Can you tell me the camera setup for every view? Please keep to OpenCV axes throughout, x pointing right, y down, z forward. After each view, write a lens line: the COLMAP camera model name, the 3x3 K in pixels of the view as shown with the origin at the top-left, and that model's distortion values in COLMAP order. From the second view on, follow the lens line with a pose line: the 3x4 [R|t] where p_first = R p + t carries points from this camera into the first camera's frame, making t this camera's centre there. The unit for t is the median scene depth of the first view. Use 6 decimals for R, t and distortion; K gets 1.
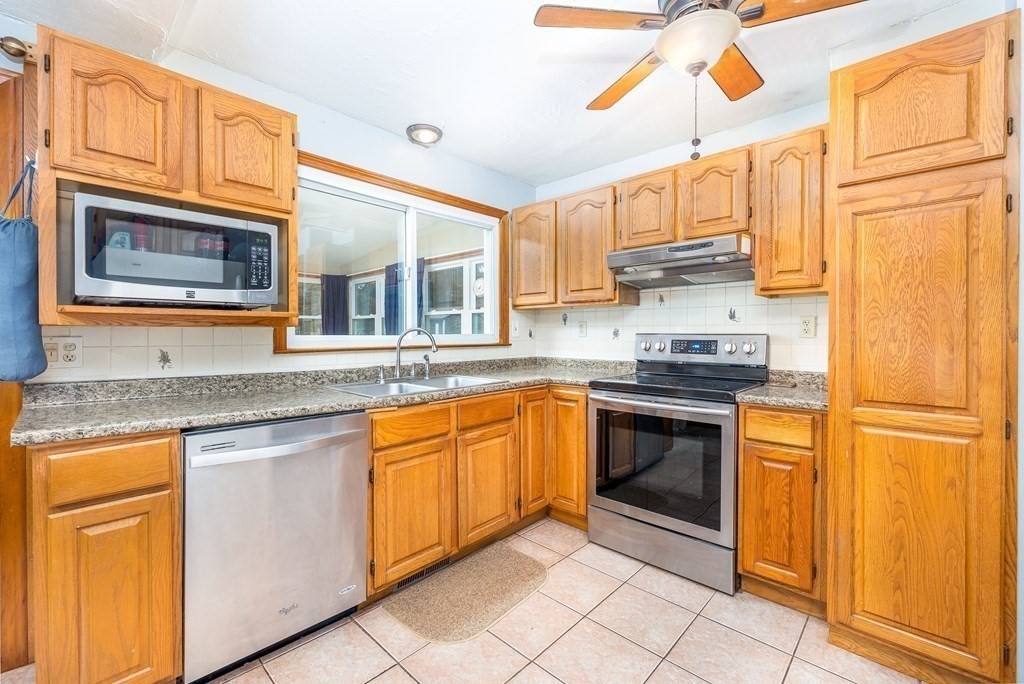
lens RADIAL K [[428.0, 0, 511.6], [0, 428.0, 337.4], [0, 0, 1]] dist [-0.000144, -0.000130]
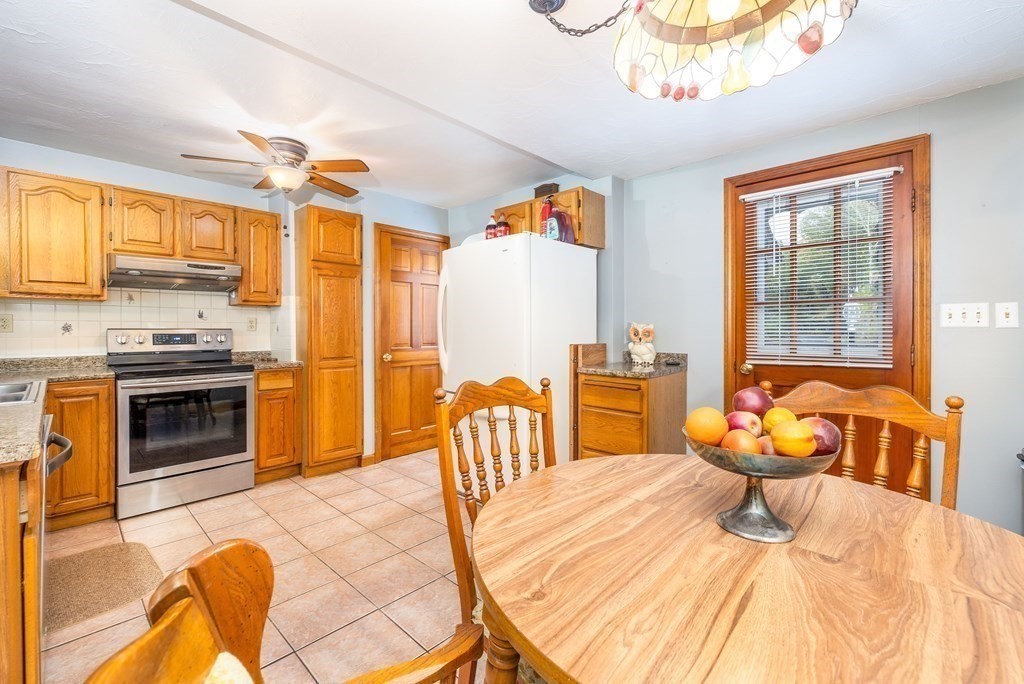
lens RADIAL K [[432.0, 0, 508.3], [0, 432.0, 331.3], [0, 0, 1]] dist [0.000200, -0.000598]
pose [[0.006972, -0.006189, 0.999957, -1.000089], [0.010344, 0.999928, 0.006117, 0.001961], [-0.999922, 0.010301, 0.007036, 0.003909]]
